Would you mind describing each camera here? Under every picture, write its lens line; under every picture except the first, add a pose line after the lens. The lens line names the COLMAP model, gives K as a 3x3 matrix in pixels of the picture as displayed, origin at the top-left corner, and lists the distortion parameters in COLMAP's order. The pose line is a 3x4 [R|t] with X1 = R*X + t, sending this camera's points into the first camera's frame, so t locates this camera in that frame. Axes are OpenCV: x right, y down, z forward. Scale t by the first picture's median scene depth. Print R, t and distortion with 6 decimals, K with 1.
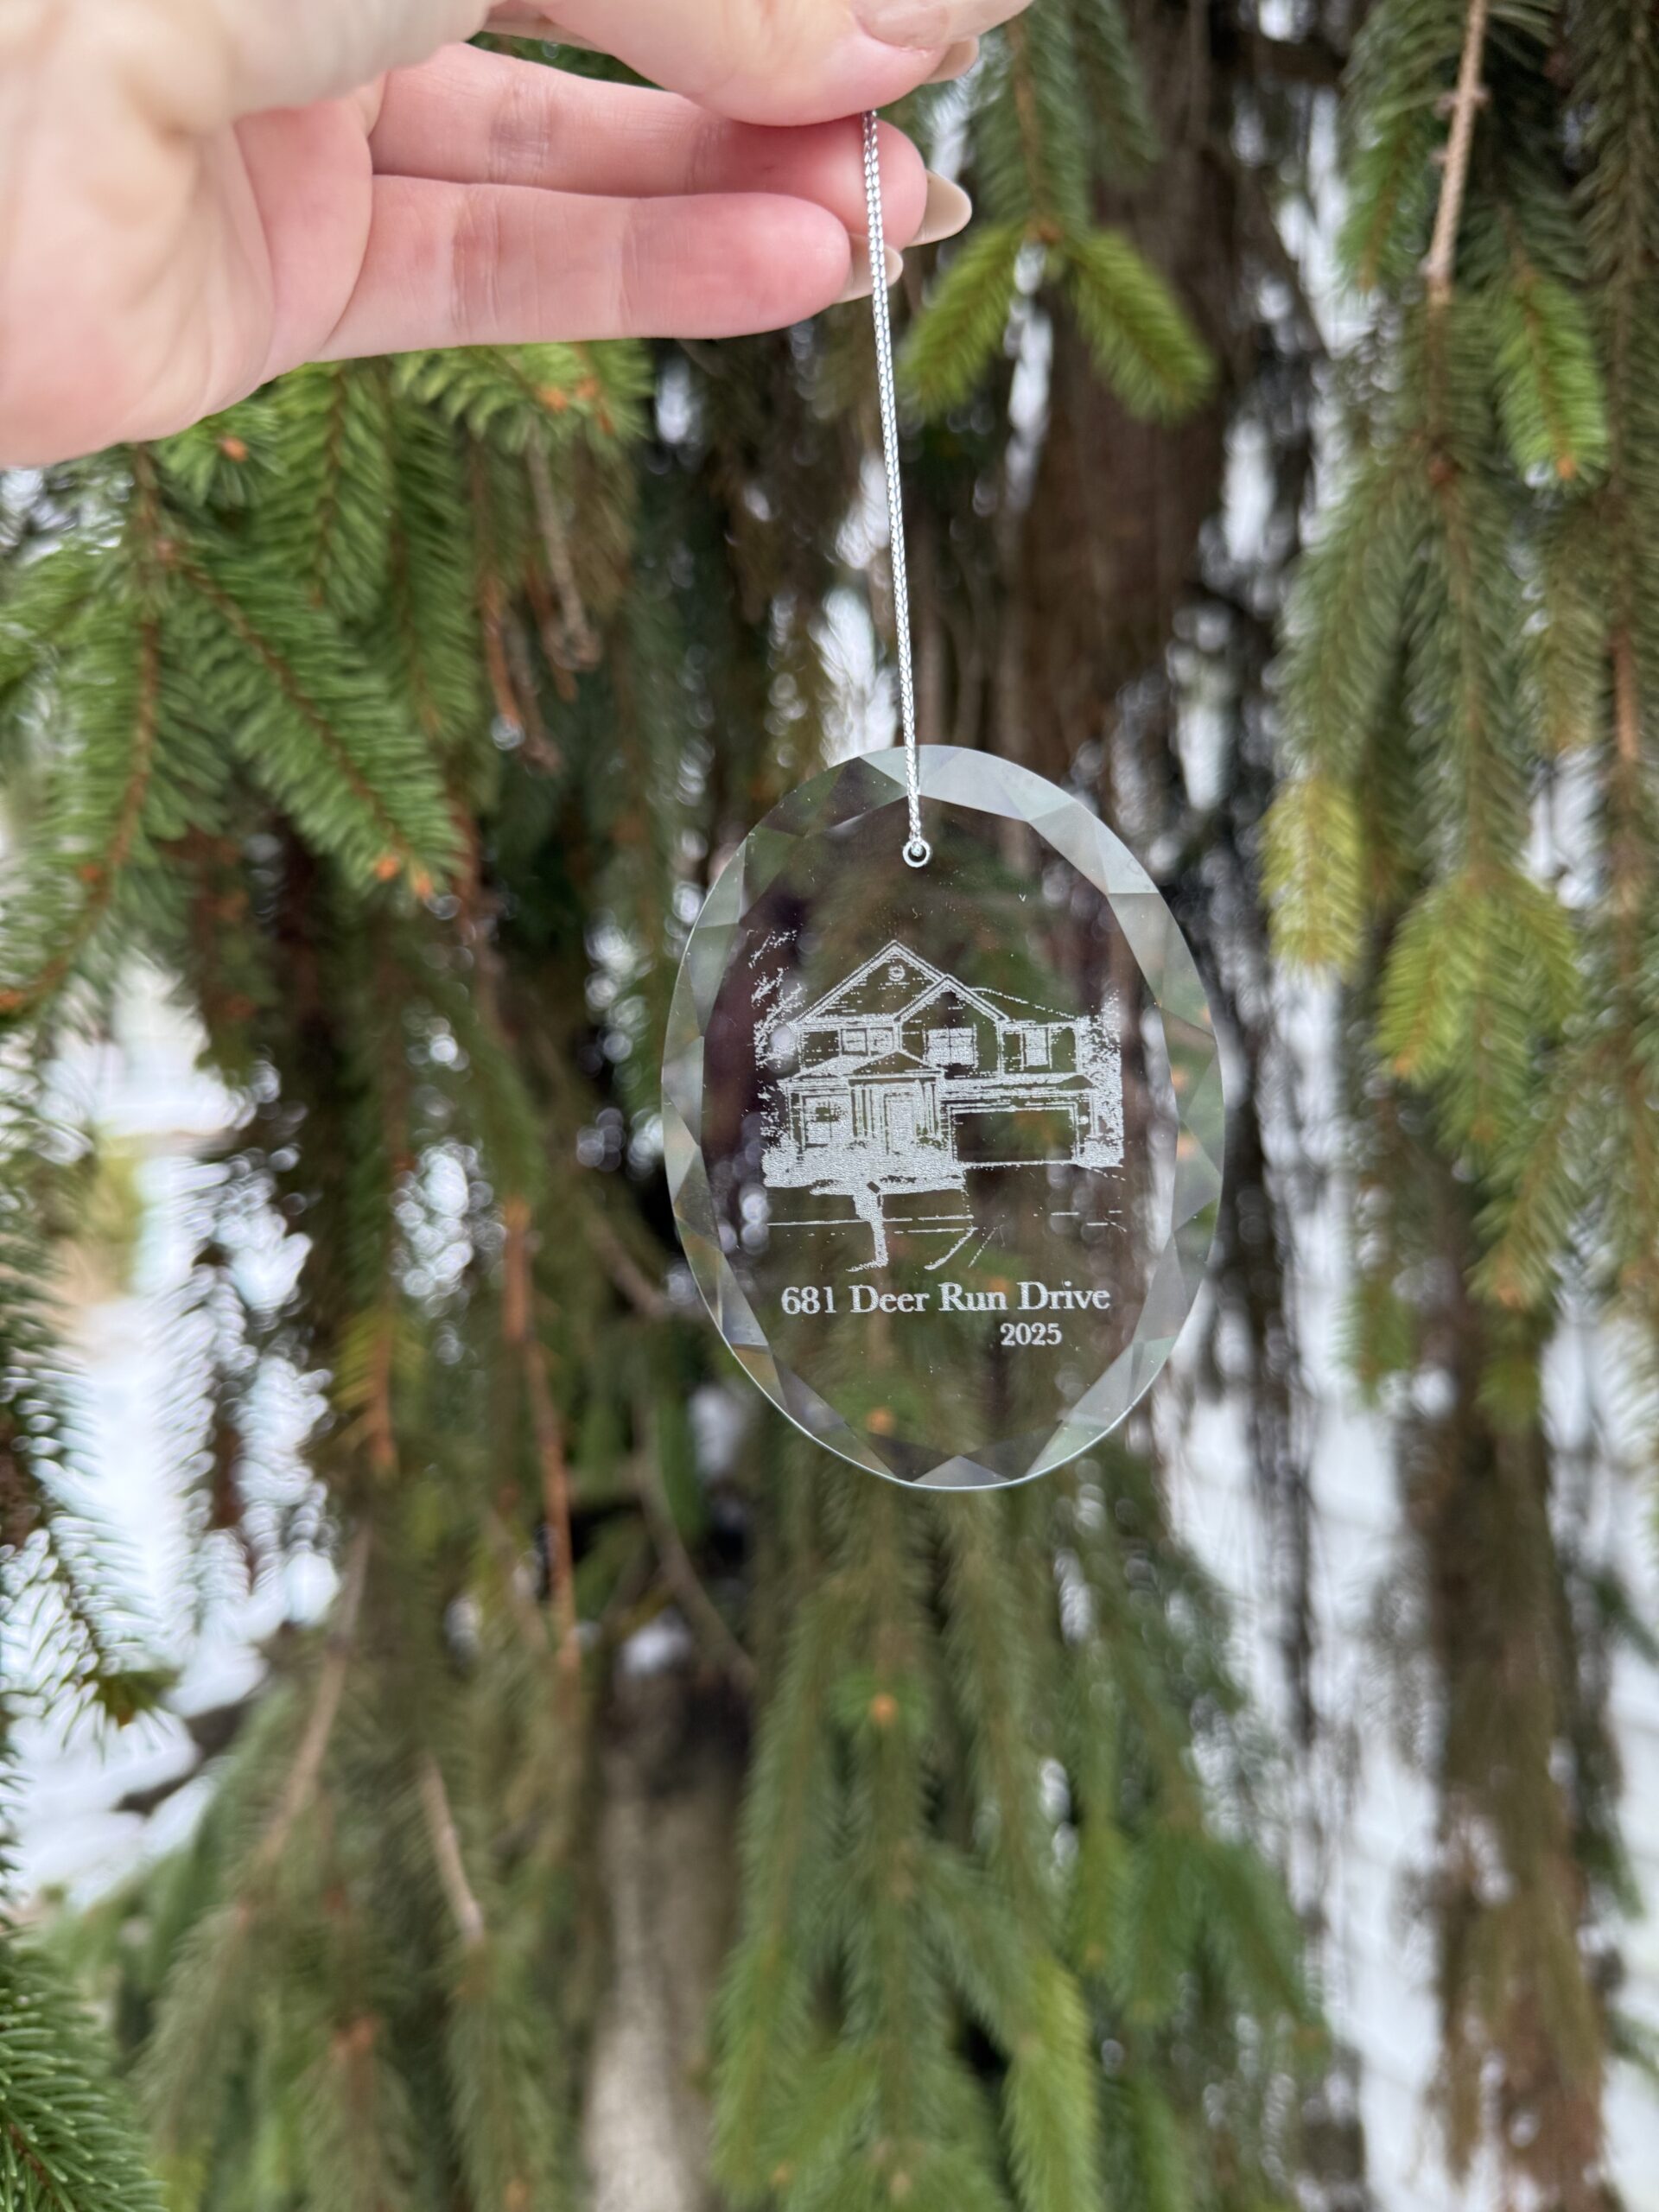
lens RADIAL K [[1611.8, 0, 829.5], [0, 1611.8, 1106.0], [0, 0, 1]] dist [-0.062808, 0.008150]
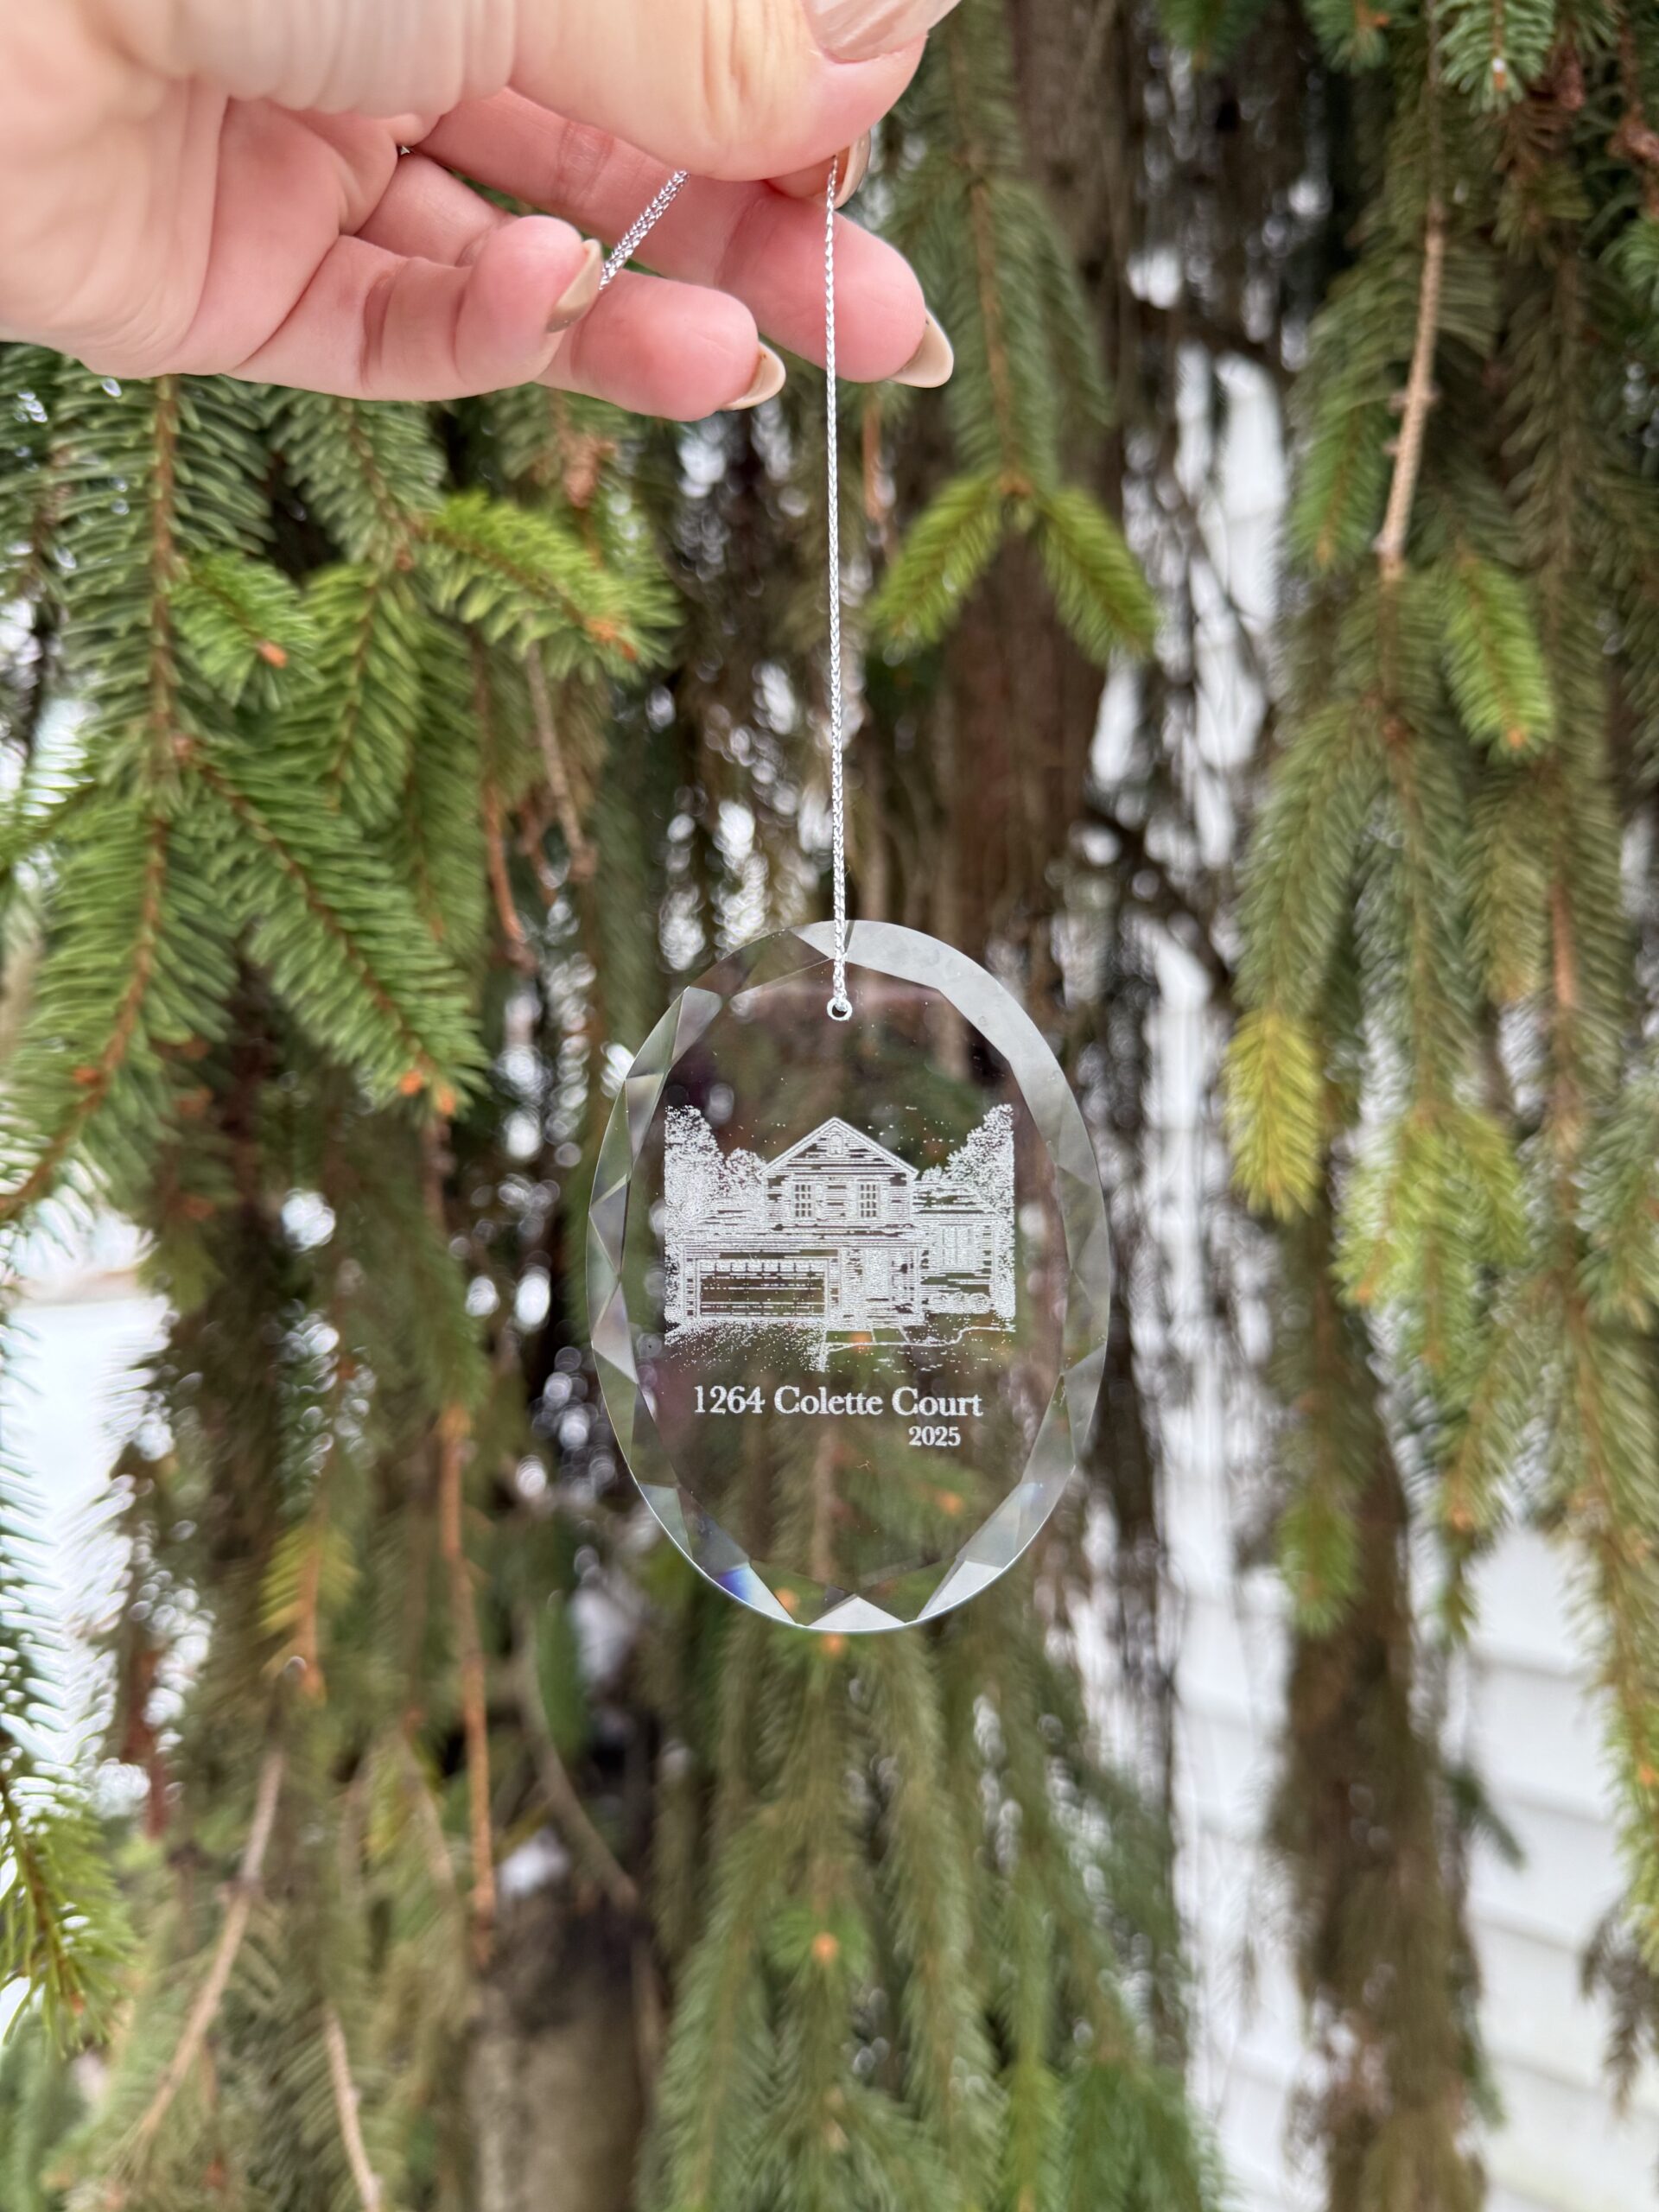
lens RADIAL K [[1596.2, 0, 825.7], [0, 1596.2, 1099.5], [0, 0, 1]] dist [-0.053841, -0.004798]
pose [[0.994034, 0.033396, 0.103829, -0.094828], [-0.021778, 0.993572, -0.111085, -0.028972], [-0.106872, 0.108162, 0.988372, 0.016345]]
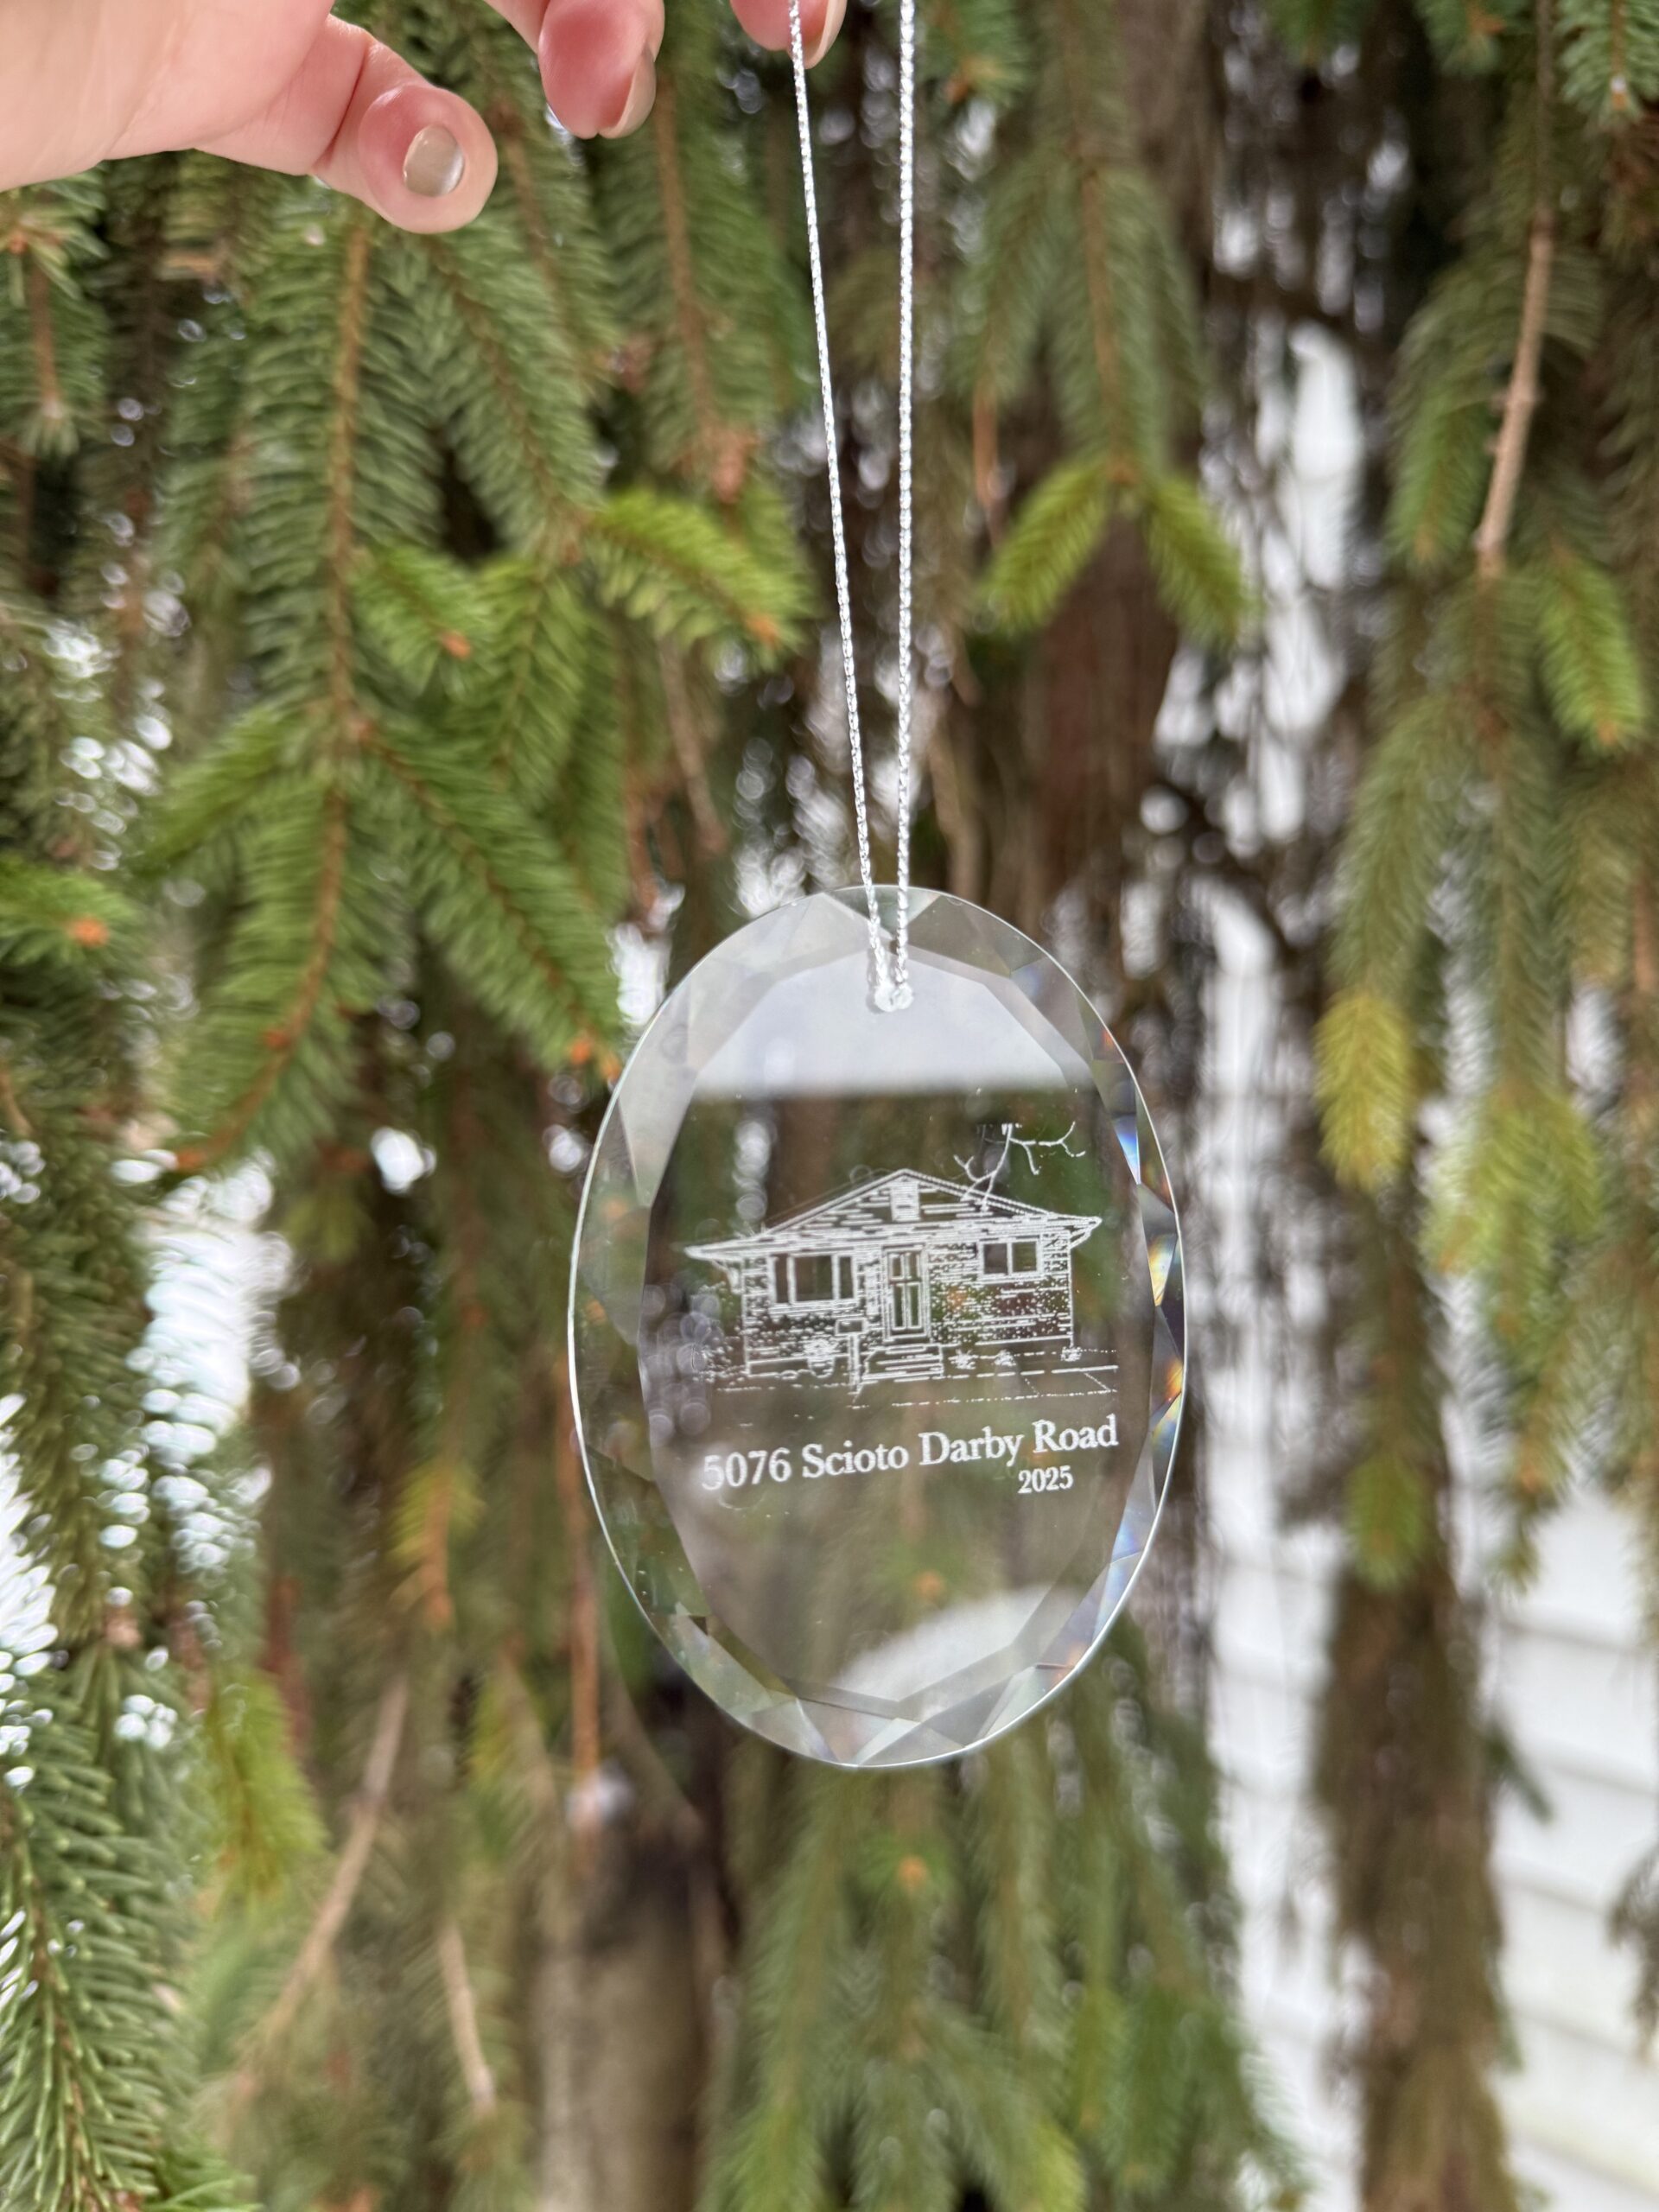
lens RADIAL K [[1611.8, 0, 829.5], [0, 1611.8, 1106.0], [0, 0, 1]] dist [-0.062808, 0.008150]
pose [[0.994555, 0.048555, 0.092208, -0.159141], [-0.041351, 0.996057, -0.078483, -0.029489], [-0.095655, 0.074243, 0.992642, -0.039016]]
